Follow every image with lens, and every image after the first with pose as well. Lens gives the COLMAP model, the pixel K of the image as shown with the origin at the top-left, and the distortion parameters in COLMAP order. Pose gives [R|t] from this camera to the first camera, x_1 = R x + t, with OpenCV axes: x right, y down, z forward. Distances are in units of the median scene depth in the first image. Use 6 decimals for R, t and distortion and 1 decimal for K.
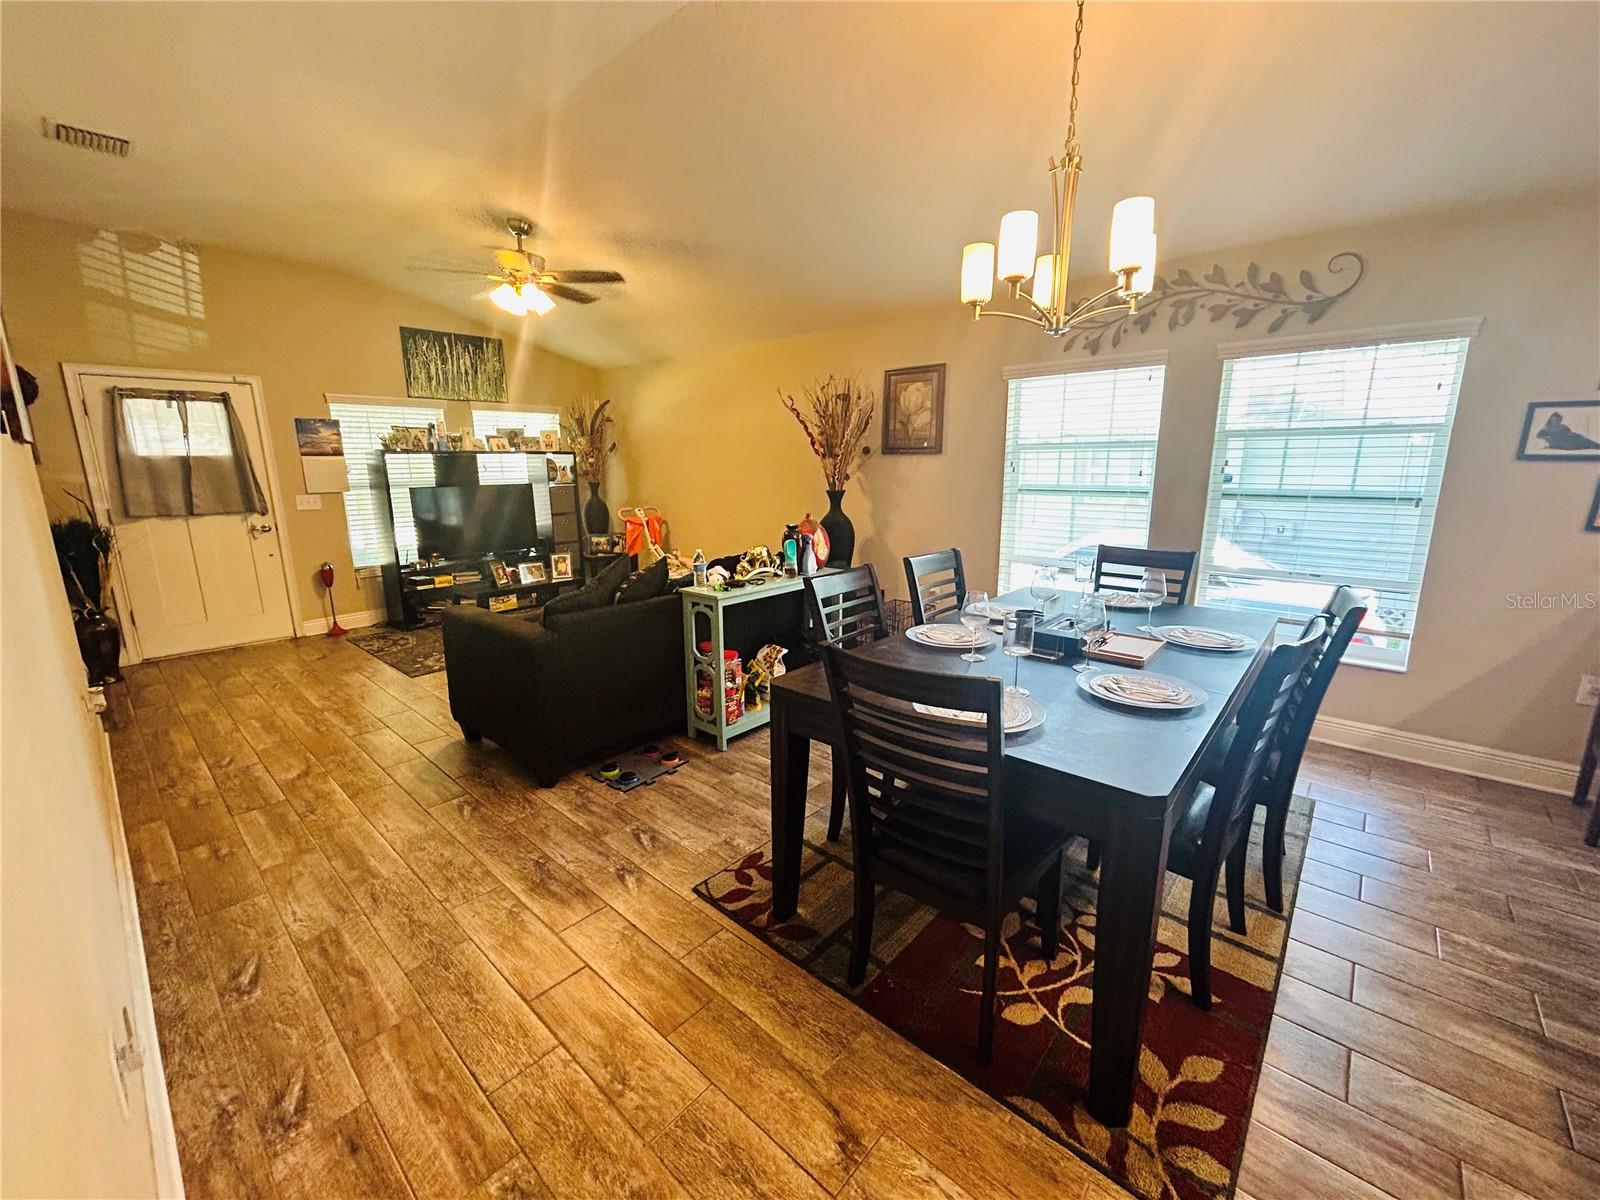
lens RADIAL K [[649.4, 0, 799.7], [0, 649.4, 596.2], [0, 0, 1]] dist [-0.001445, -0.000166]
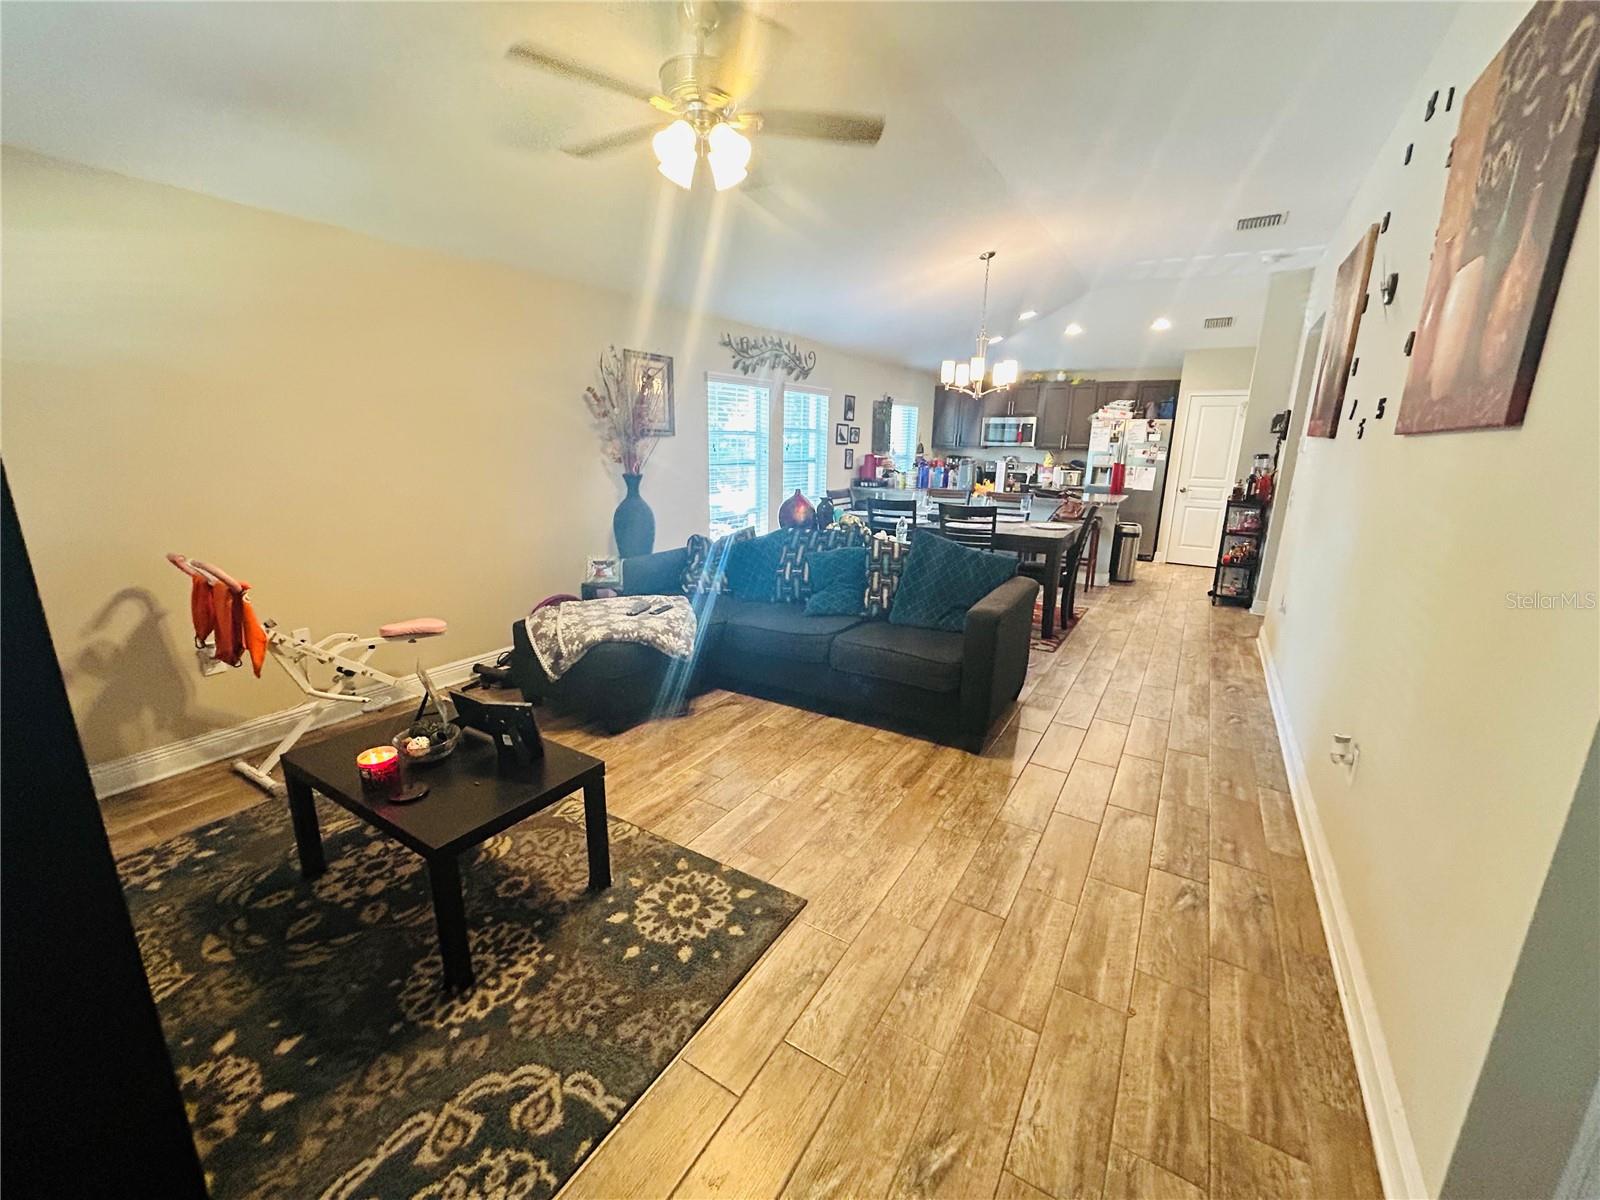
lens RADIAL K [[649.4, 0, 797.2], [0, 649.4, 598.9], [0, 0, 1]] dist [-0.001445, -0.000166]
pose [[-0.175882, -0.233089, 0.956418, -1.224273], [0.185712, 0.946261, 0.264766, -0.263368], [-0.966735, 0.224186, -0.123143, 1.239024]]
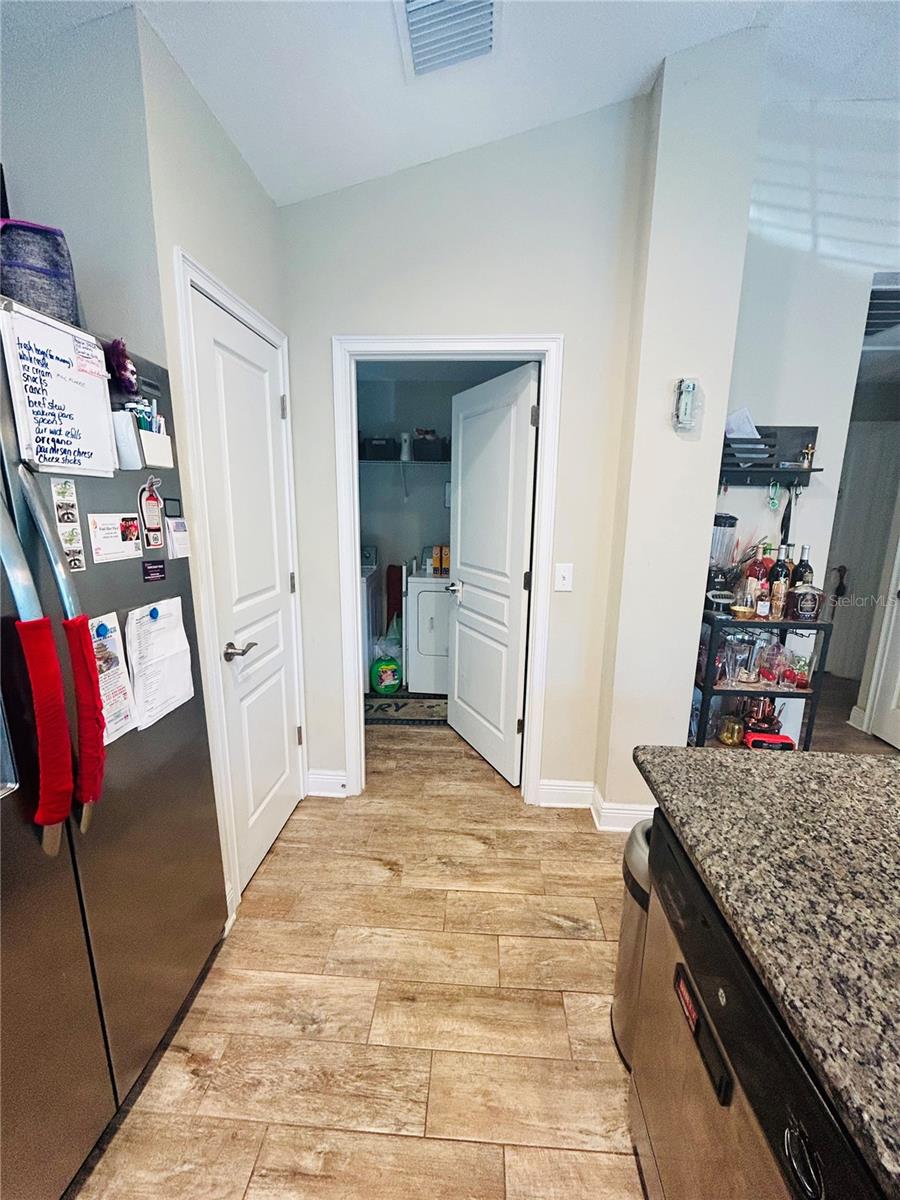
lens RADIAL K [[487.1, 0, 451.4], [0, 487.1, 599.1], [0, 0, 1]] dist [-0.001445, -0.000166]
pose [[-0.784604, 0.116905, -0.608875, 0.861974], [-0.136292, 0.925518, 0.353329, -0.019626], [0.604831, 0.360208, -0.710232, 0.040675]]
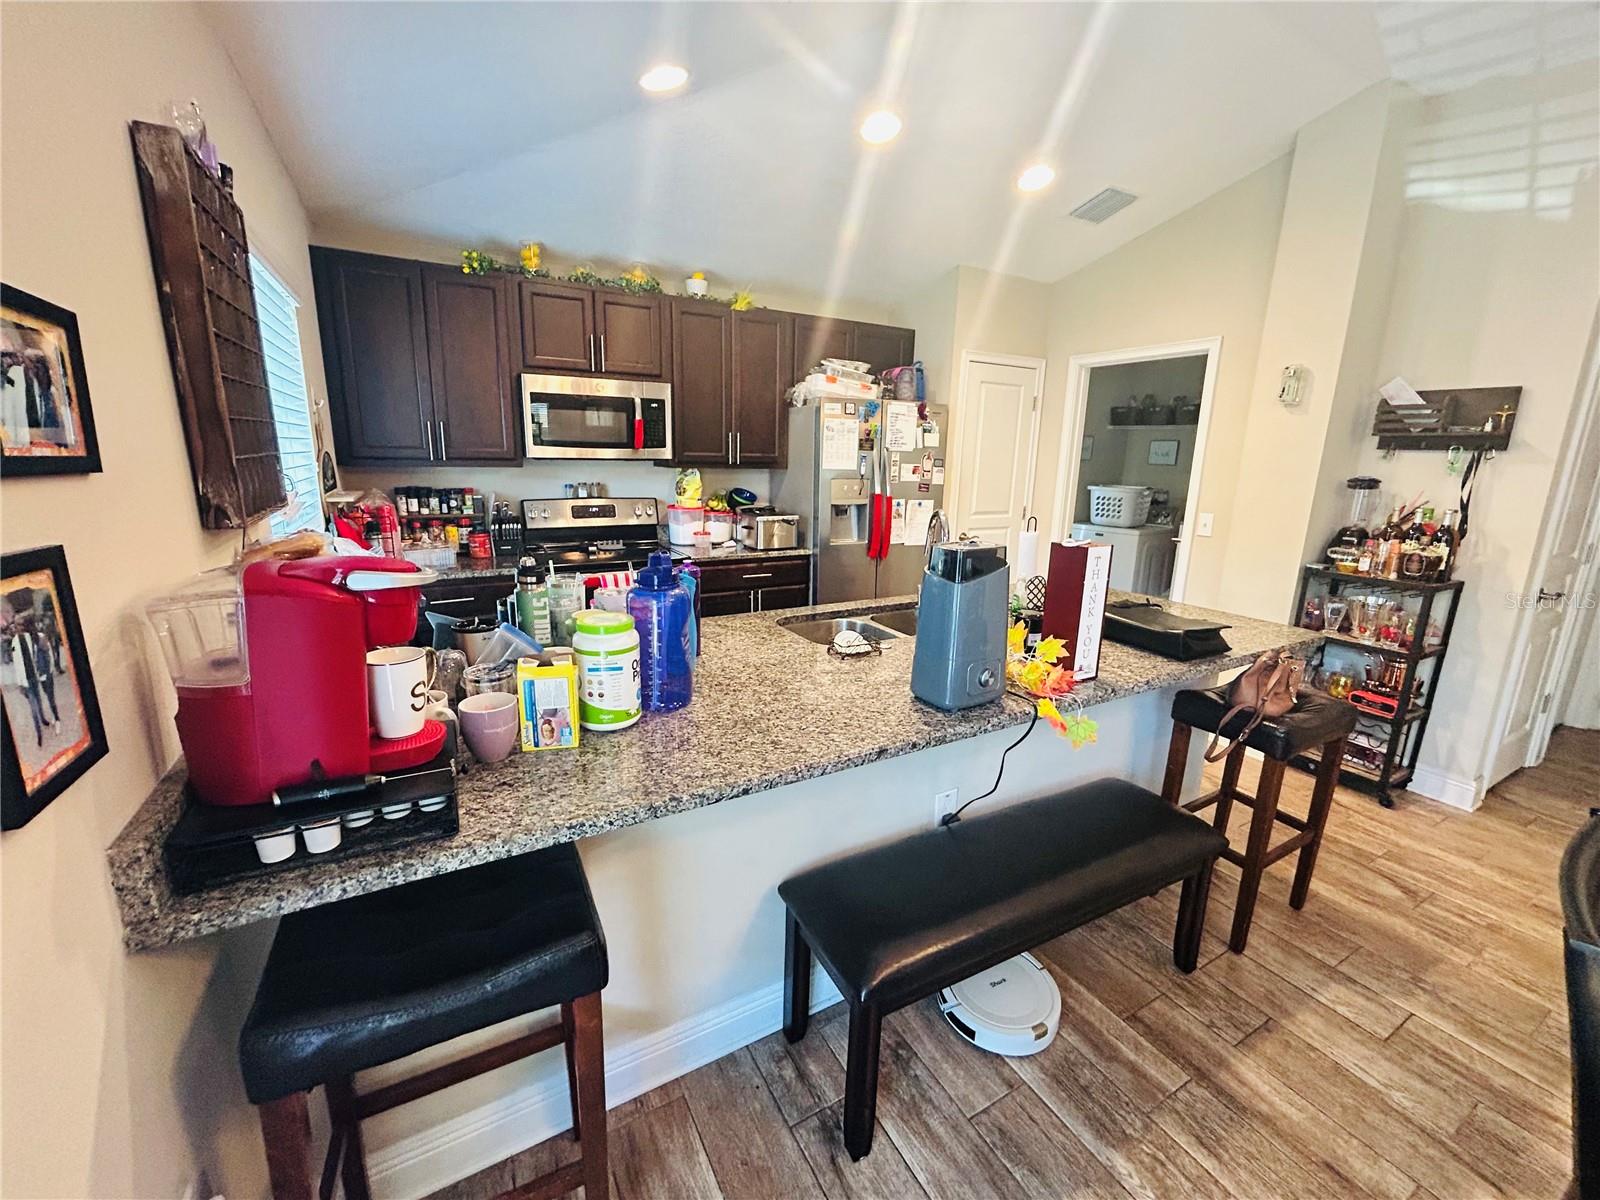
lens RADIAL K [[649.4, 0, 796.3], [0, 649.4, 599.1], [0, 0, 1]] dist [-0.001445, -0.000166]
pose [[-0.945721, -0.084829, 0.313714, 0.658605], [0.051460, 0.914063, 0.402294, -0.177447], [-0.320881, 0.396601, -0.860083, 0.780224]]
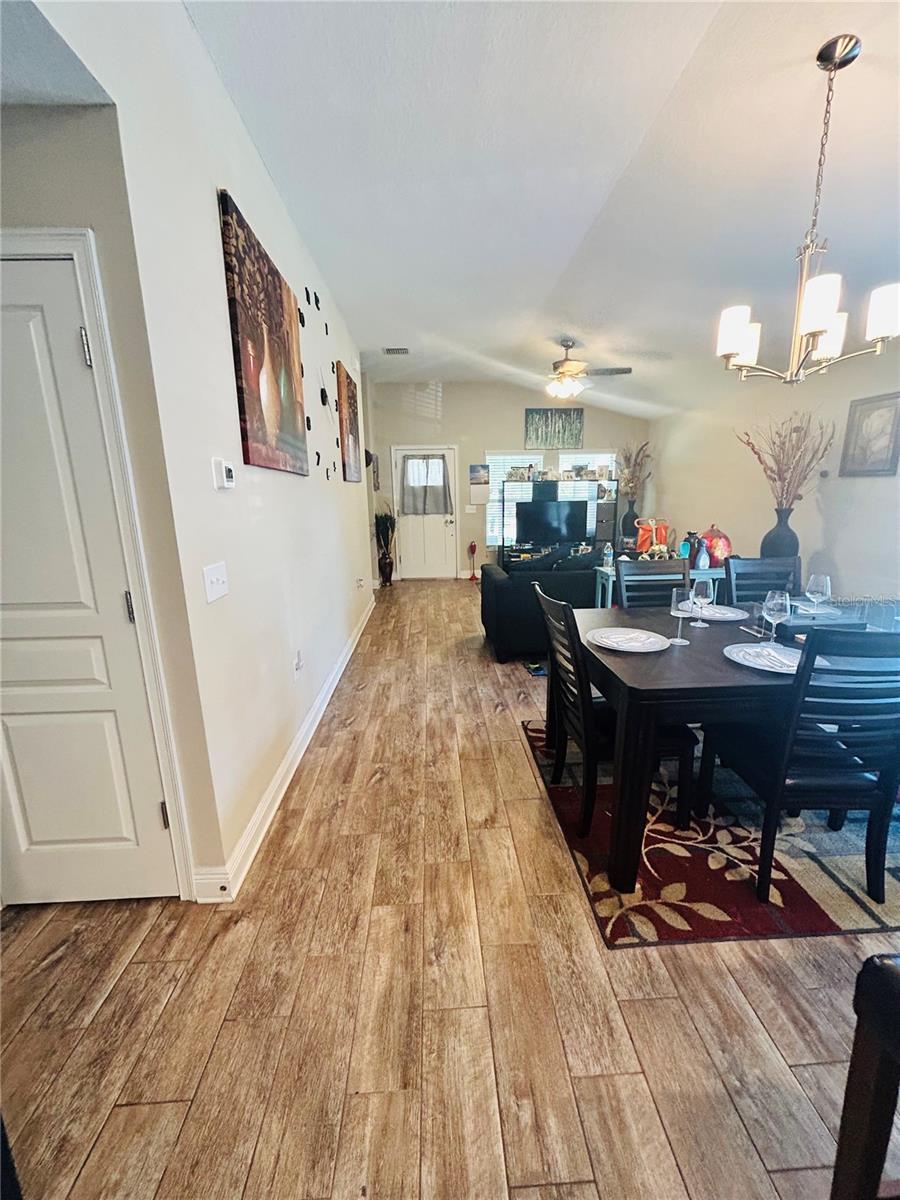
lens RADIAL K [[487.1, 0, 452.6], [0, 487.1, 601.8], [0, 0, 1]] dist [-0.001445, -0.000166]
pose [[0.701934, 0.154923, -0.695188, 0.368563], [-0.133586, 0.987372, 0.085154, 0.015691], [0.699602, 0.033094, 0.713766, -0.080589]]
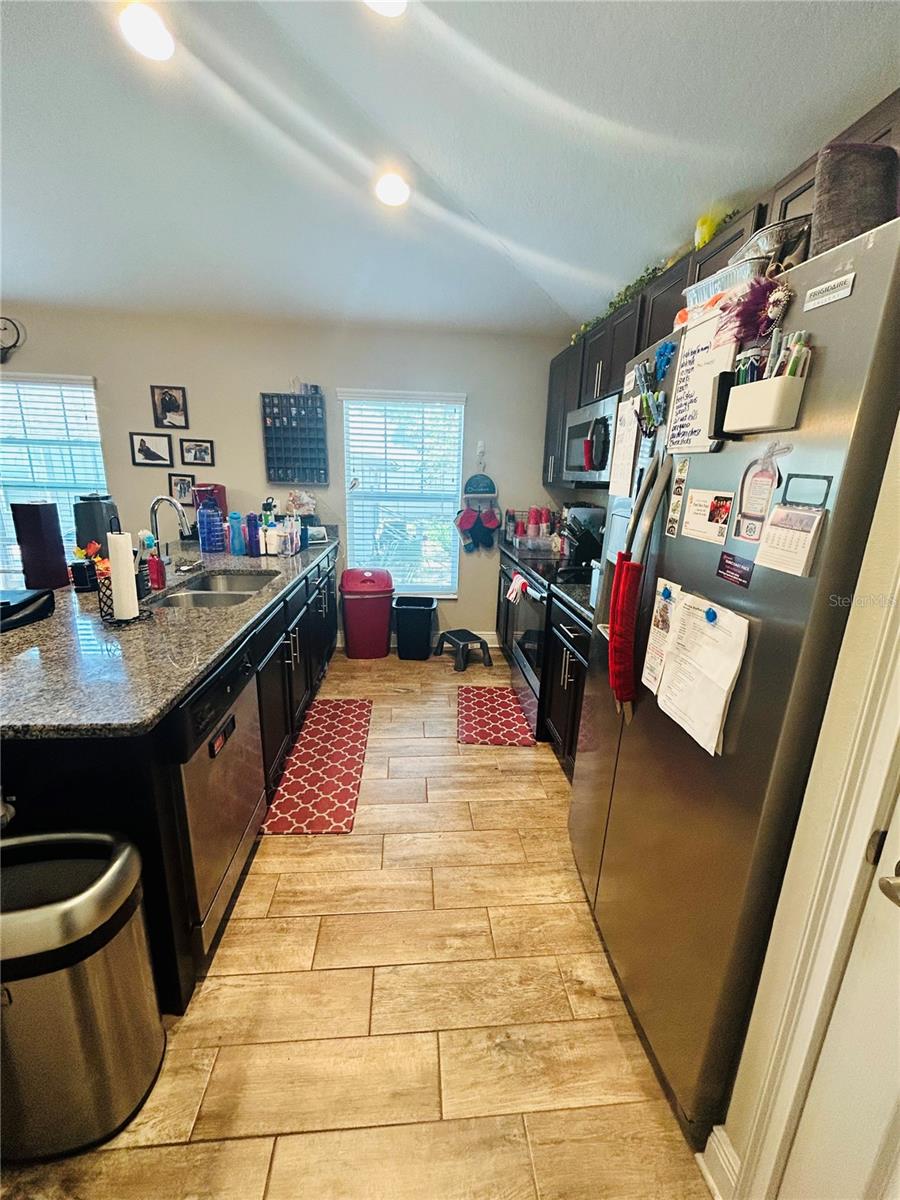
lens RADIAL K [[487.1, 0, 453.0], [0, 487.1, 600.5], [0, 0, 1]] dist [-0.001445, -0.000166]
pose [[0.683342, -0.155140, 0.713425, 0.532009], [0.112601, 0.987866, 0.106967, 0.079127], [-0.721363, 0.007238, 0.692519, -0.392691]]
